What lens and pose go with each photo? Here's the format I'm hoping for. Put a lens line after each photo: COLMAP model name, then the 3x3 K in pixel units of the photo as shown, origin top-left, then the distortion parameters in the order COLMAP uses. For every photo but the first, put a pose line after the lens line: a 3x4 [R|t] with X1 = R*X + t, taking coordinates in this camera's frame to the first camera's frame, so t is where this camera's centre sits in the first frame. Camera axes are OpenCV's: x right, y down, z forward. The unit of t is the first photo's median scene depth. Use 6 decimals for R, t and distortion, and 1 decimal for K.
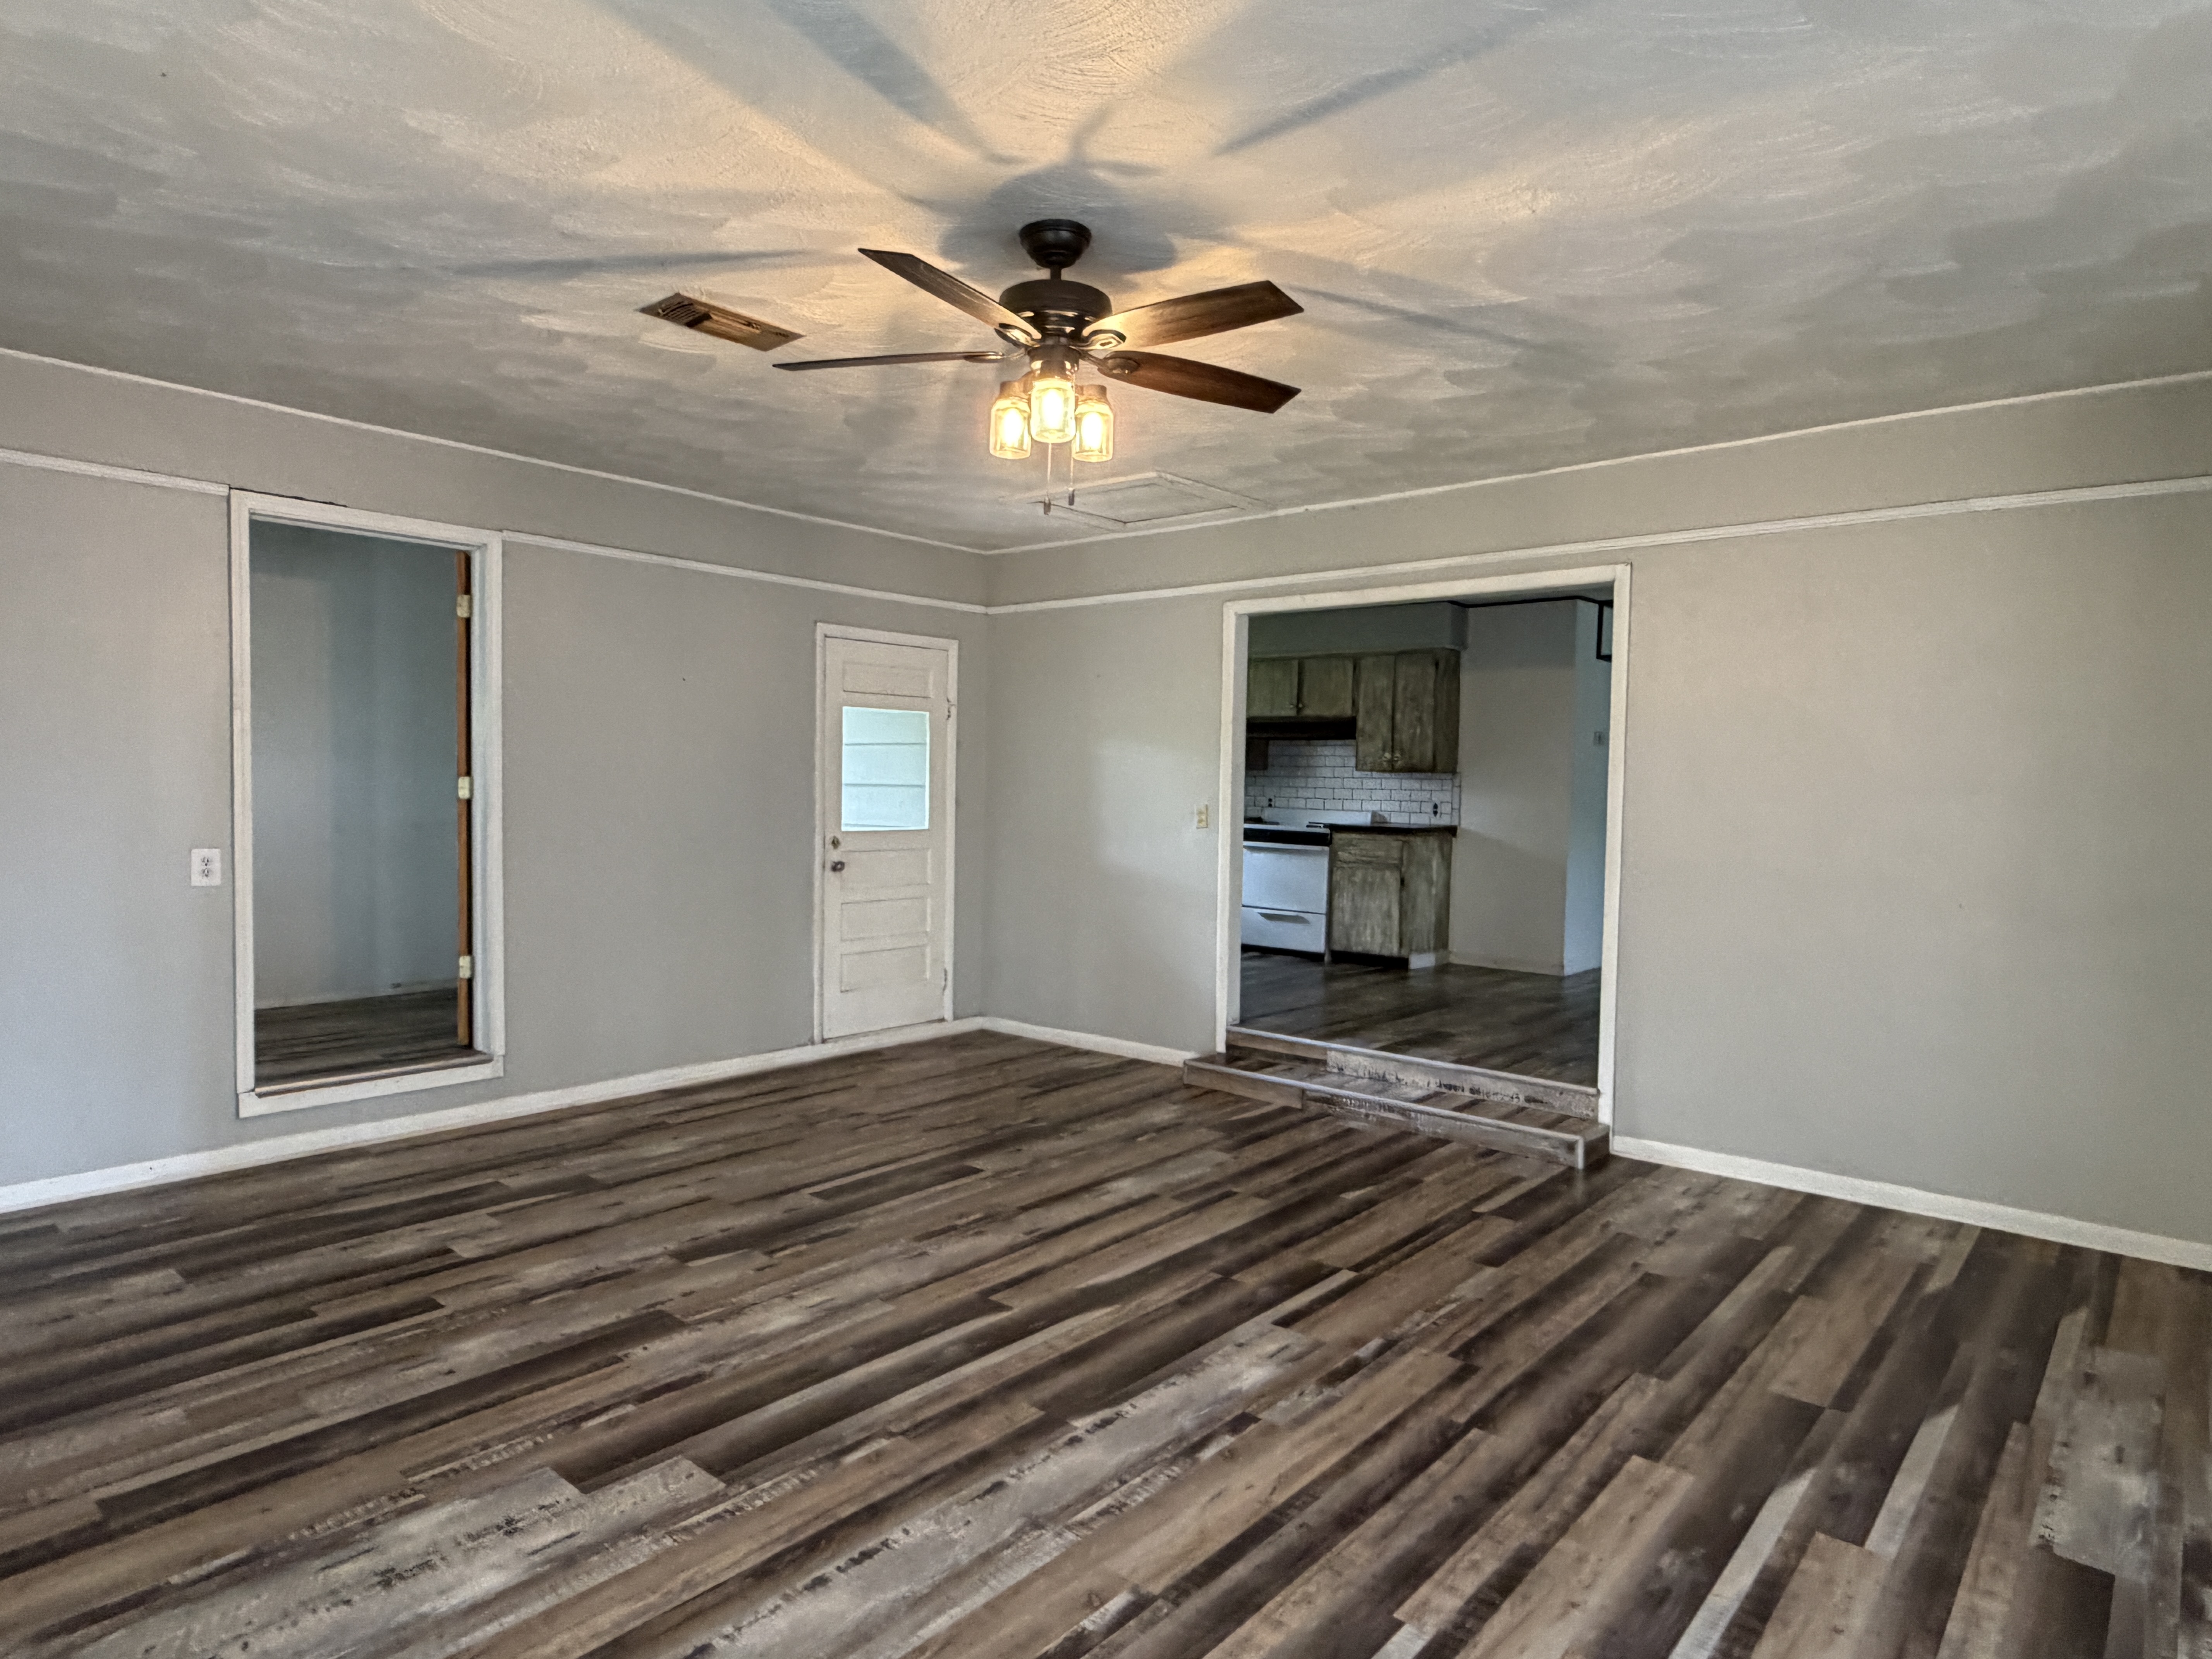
lens RADIAL K [[1267.2, 0, 1106.0], [0, 1267.2, 829.5], [0, 0, 1]] dist [0.001948, 0.000566]
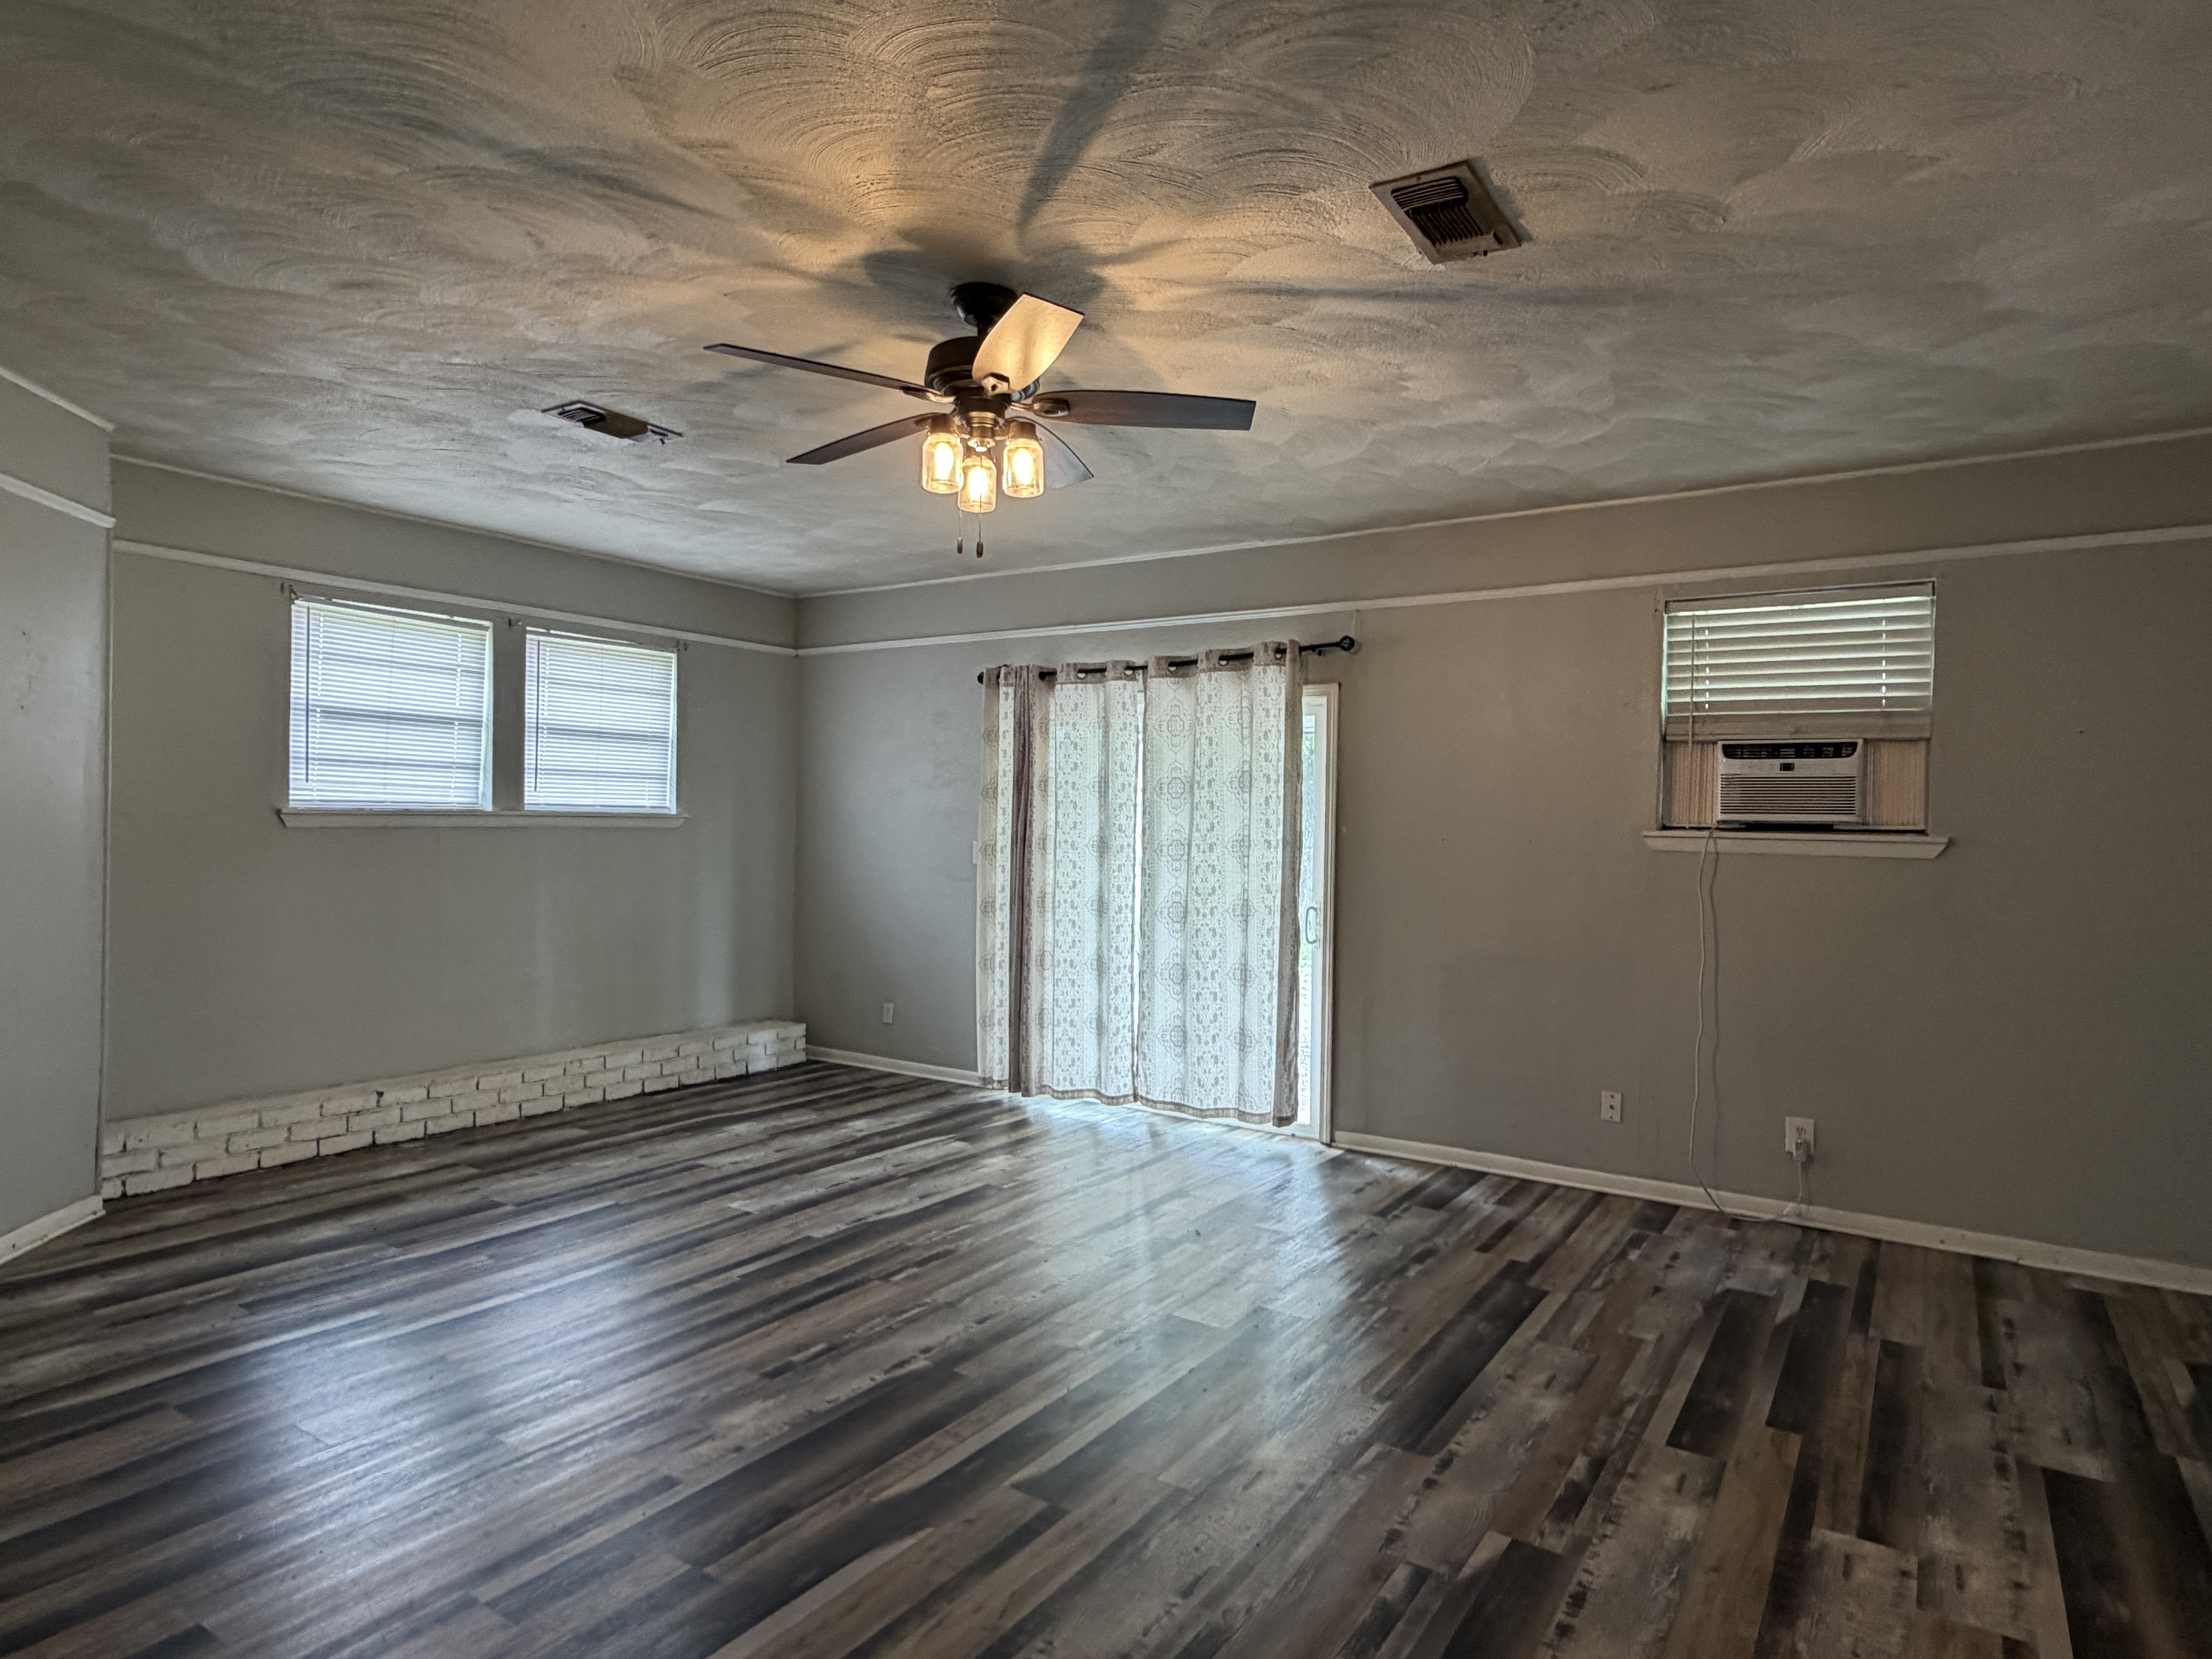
lens RADIAL K [[1265.0, 0, 1106.0], [0, 1265.0, 829.5], [0, 0, 1]] dist [-0.001332, -0.000815]
pose [[-0.990359, -0.035383, -0.133931, -0.013525], [-0.042378, 0.997863, 0.049742, -0.076269], [0.131885, 0.054938, -0.989742, 1.952715]]
